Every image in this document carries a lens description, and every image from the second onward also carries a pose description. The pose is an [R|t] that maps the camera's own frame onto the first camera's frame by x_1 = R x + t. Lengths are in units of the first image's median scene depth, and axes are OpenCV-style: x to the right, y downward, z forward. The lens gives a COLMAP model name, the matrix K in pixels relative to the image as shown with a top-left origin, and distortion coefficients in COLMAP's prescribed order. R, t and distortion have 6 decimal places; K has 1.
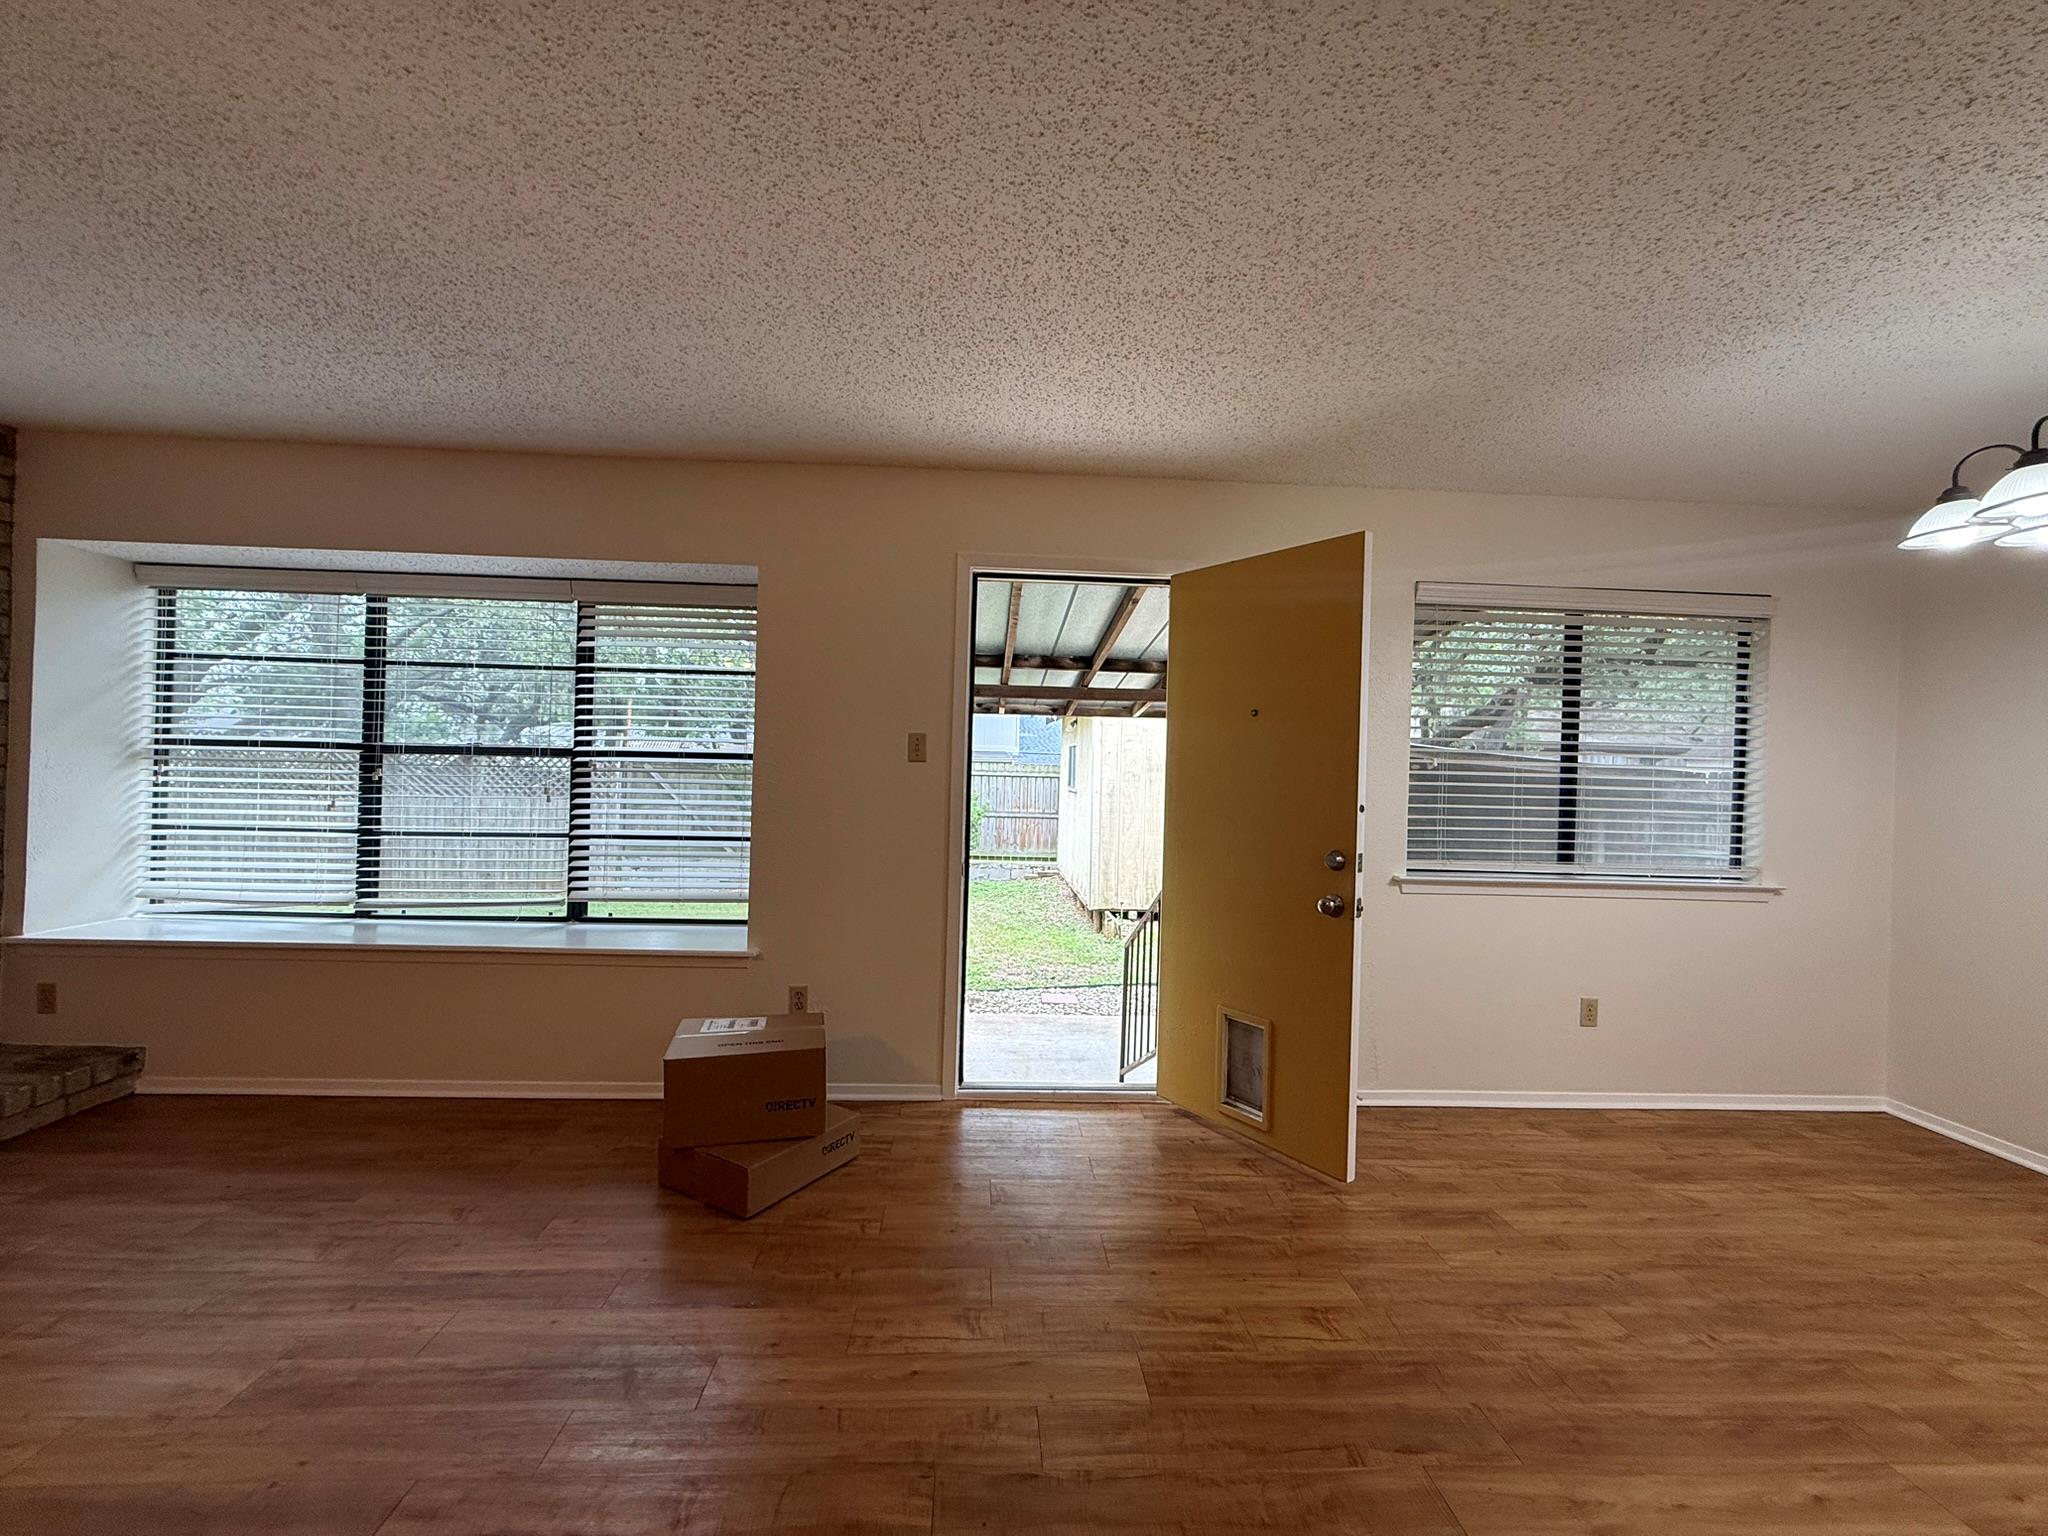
lens RADIAL K [[814.3, 0, 1016.8], [0, 814.3, 765.5], [0, 0, 1]] dist [0.001059, 0.000241]
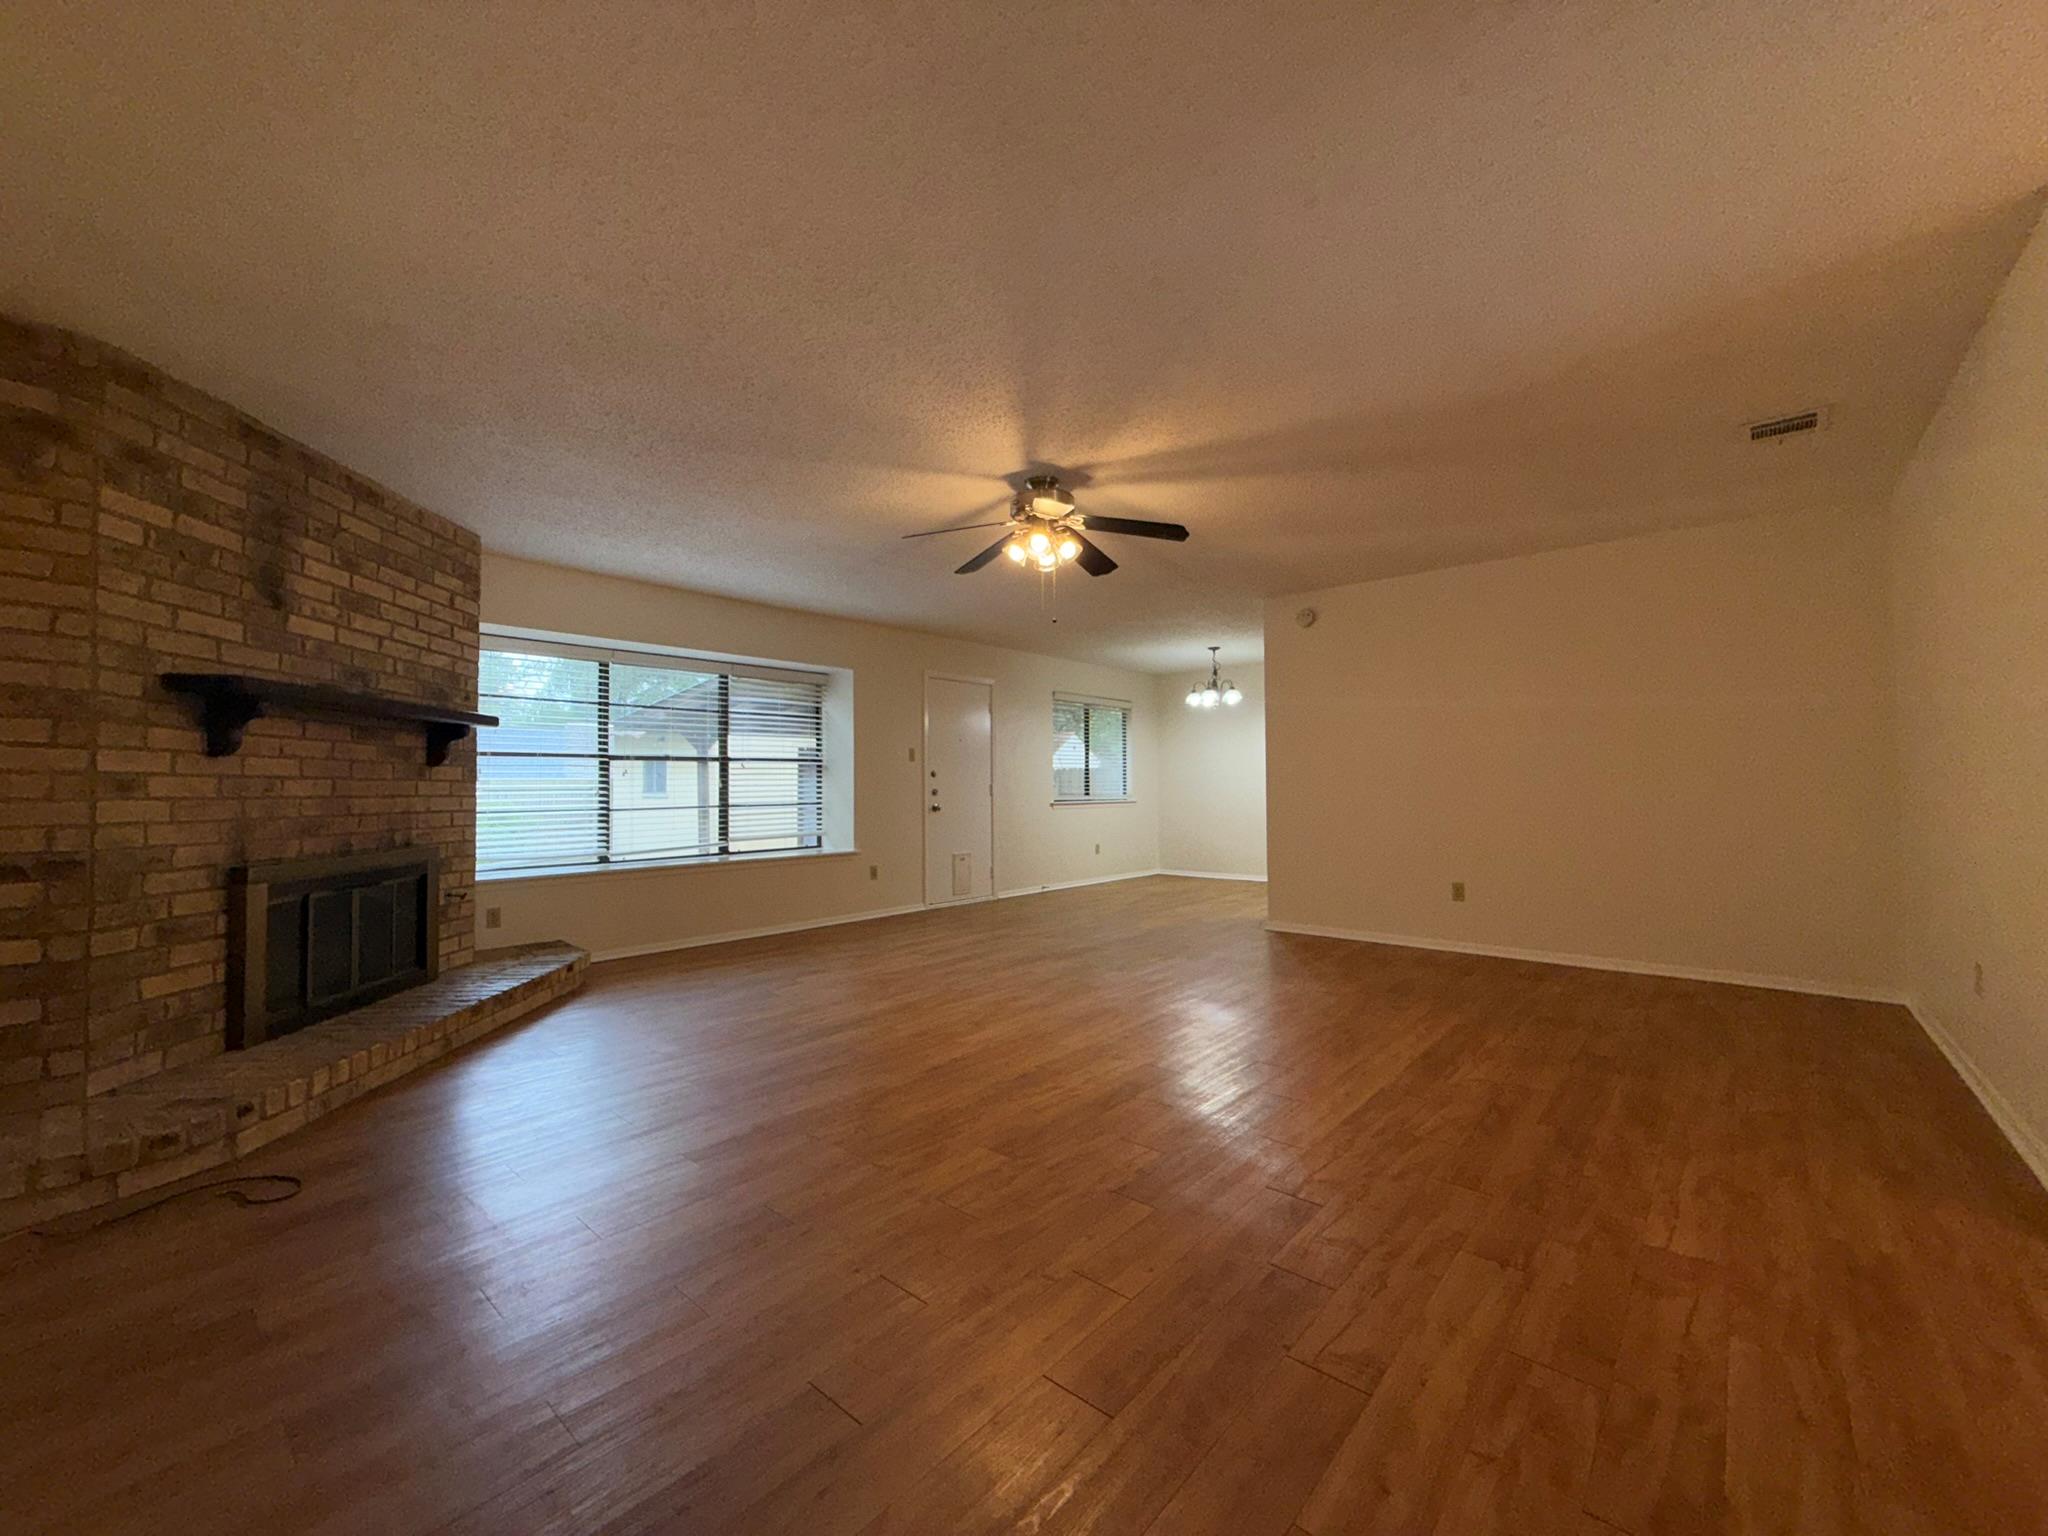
lens RADIAL K [[814.3, 0, 1016.8], [0, 814.3, 765.5], [0, 0, 1]] dist [0.001059, 0.000241]
pose [[0.697731, -0.015180, 0.716199, -1.618535], [0.025784, 0.999660, -0.003932, 0.026615], [-0.715895, 0.021210, 0.697885, -0.818009]]
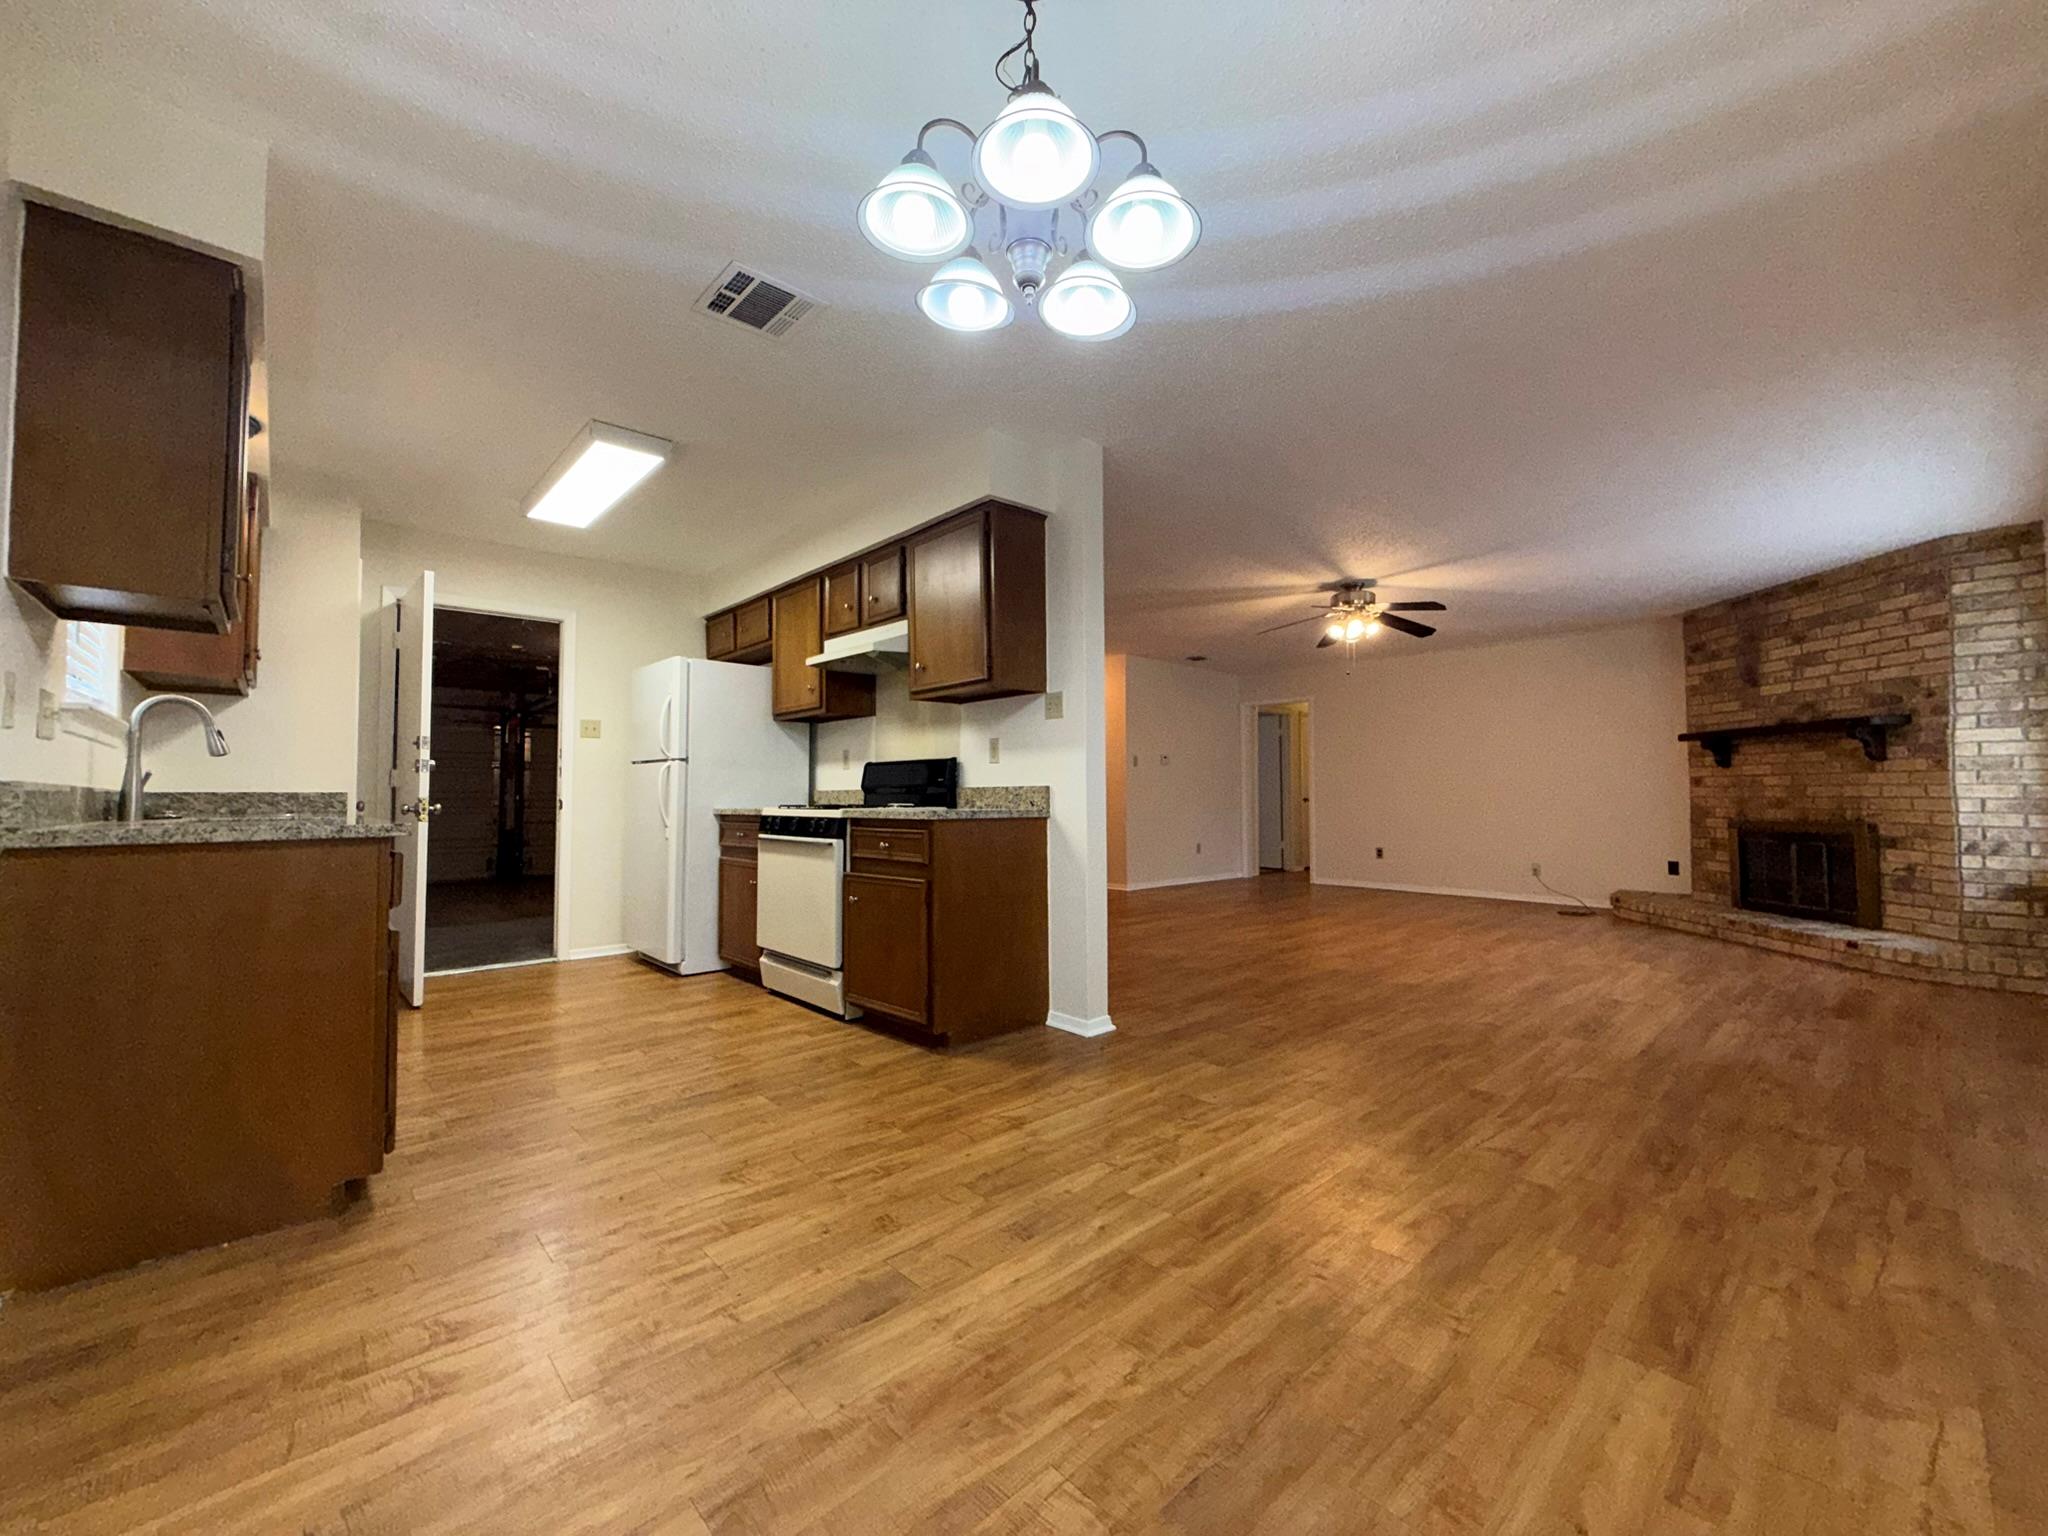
lens RADIAL K [[818.1, 0, 1015.1], [0, 818.1, 765.3], [0, 0, 1]] dist [0.001000, 0.000177]
pose [[-0.769988, -0.054040, -0.635766, 1.079510], [-0.020383, 0.997982, -0.060143, 0.143490], [0.637733, -0.033351, -0.769536, 0.949138]]
